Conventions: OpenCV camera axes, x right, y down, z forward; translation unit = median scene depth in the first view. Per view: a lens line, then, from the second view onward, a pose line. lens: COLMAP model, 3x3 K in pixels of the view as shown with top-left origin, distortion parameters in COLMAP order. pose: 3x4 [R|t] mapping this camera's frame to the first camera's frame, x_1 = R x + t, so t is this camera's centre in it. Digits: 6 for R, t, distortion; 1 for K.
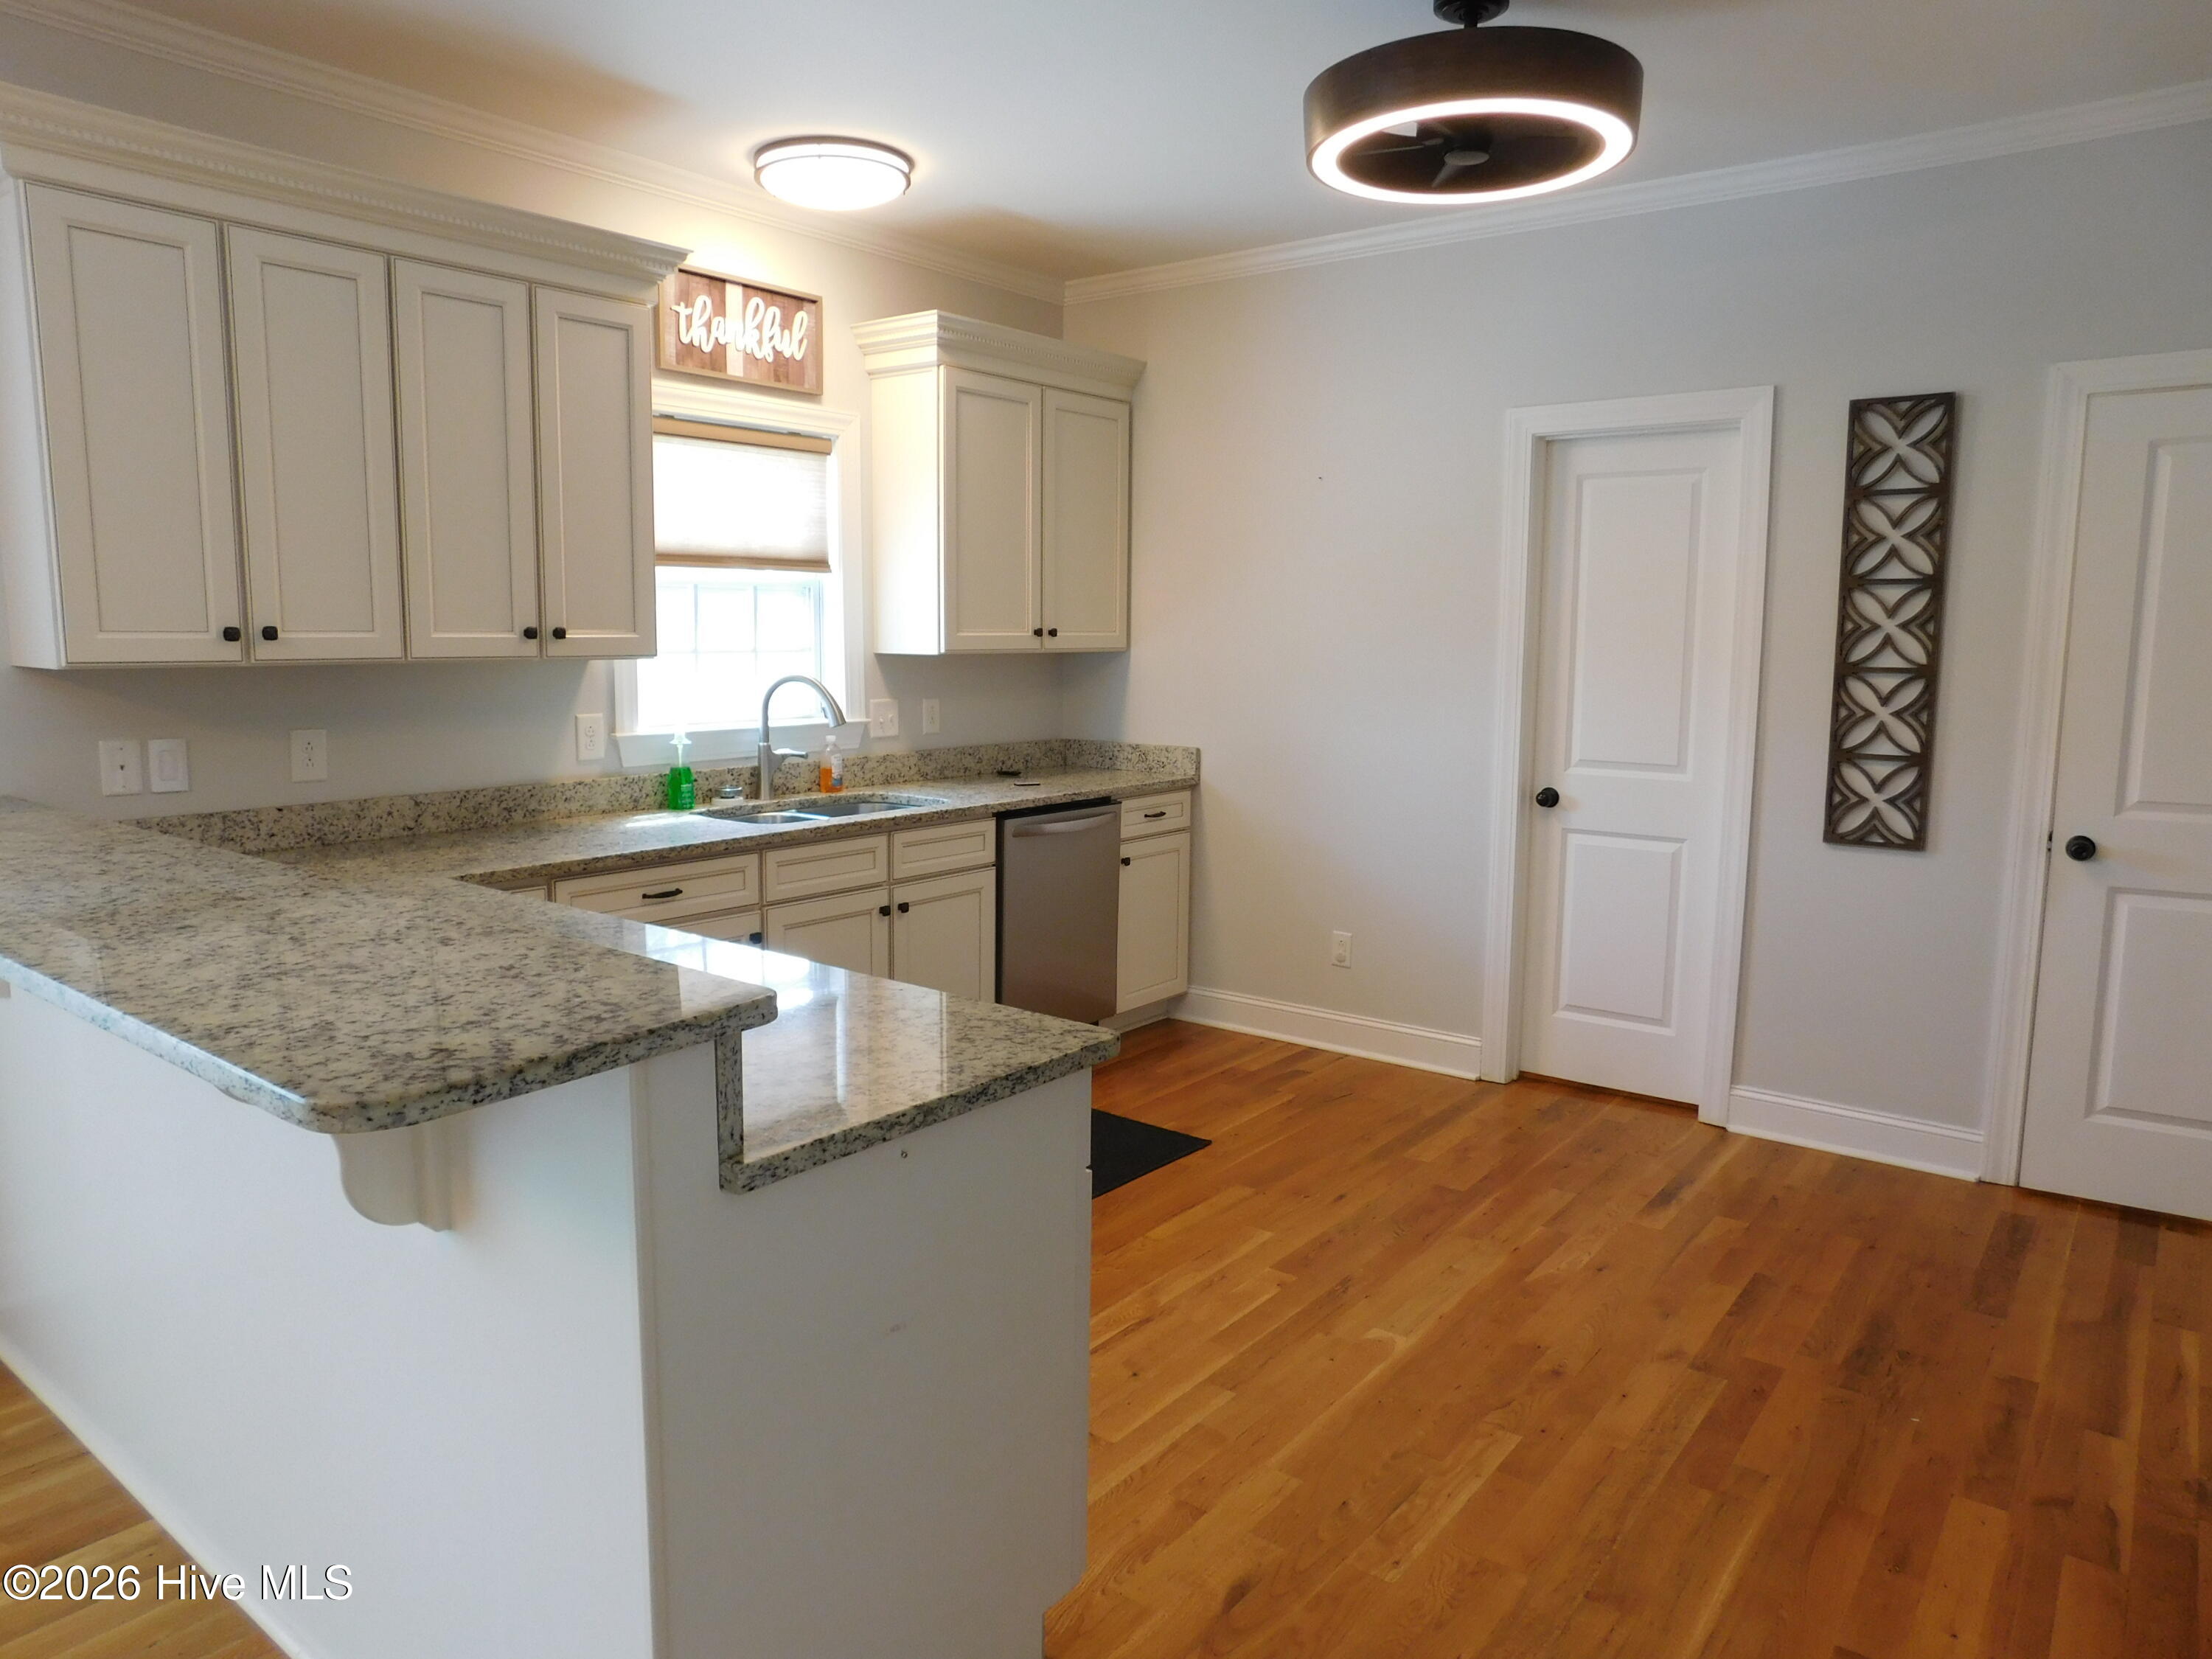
lens RADIAL K [[1447.8, 0, 1064.7], [0, 1447.8, 824.7], [0, 0, 1]] dist [-0.030268, 0.004126]
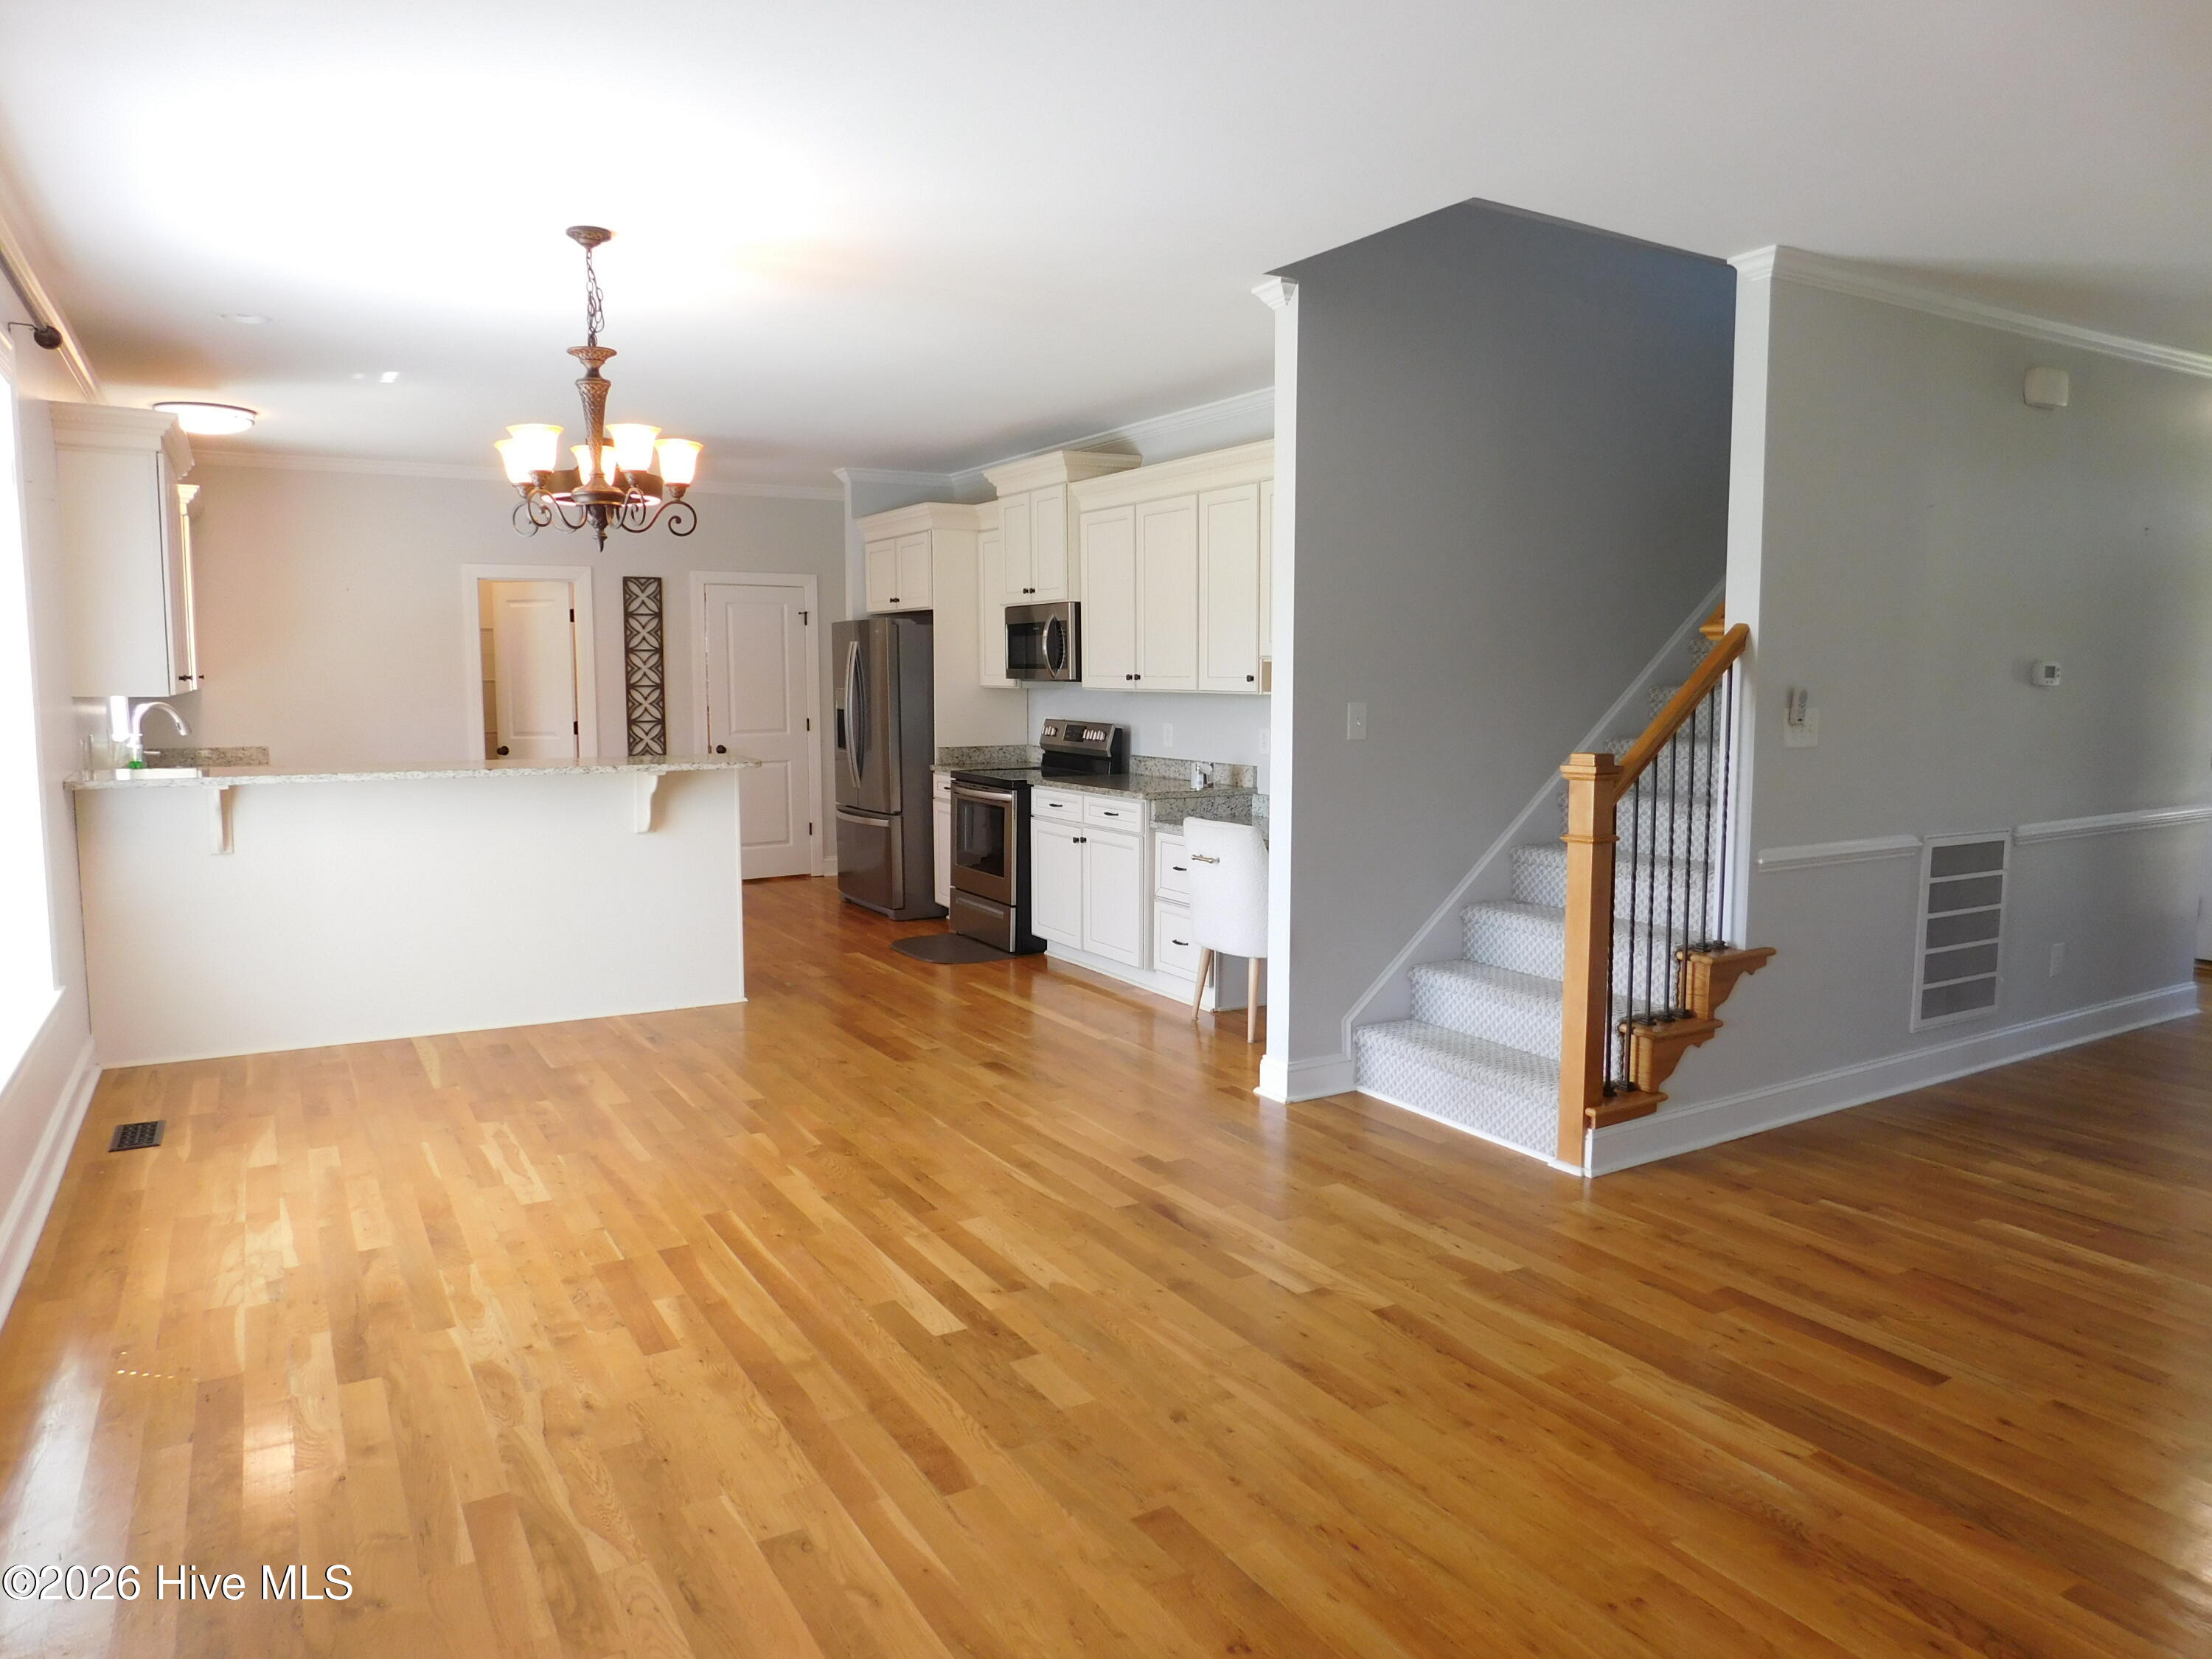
lens RADIAL K [[1475.7, 0, 1115.0], [0, 1475.7, 820.4], [0, 0, 1]] dist [-0.058900, 0.059336]
pose [[0.342148, -0.099422, 0.934372, -1.507811], [0.125042, 0.990360, 0.059591, 0.070622], [-0.931289, 0.096447, 0.351282, -0.607000]]
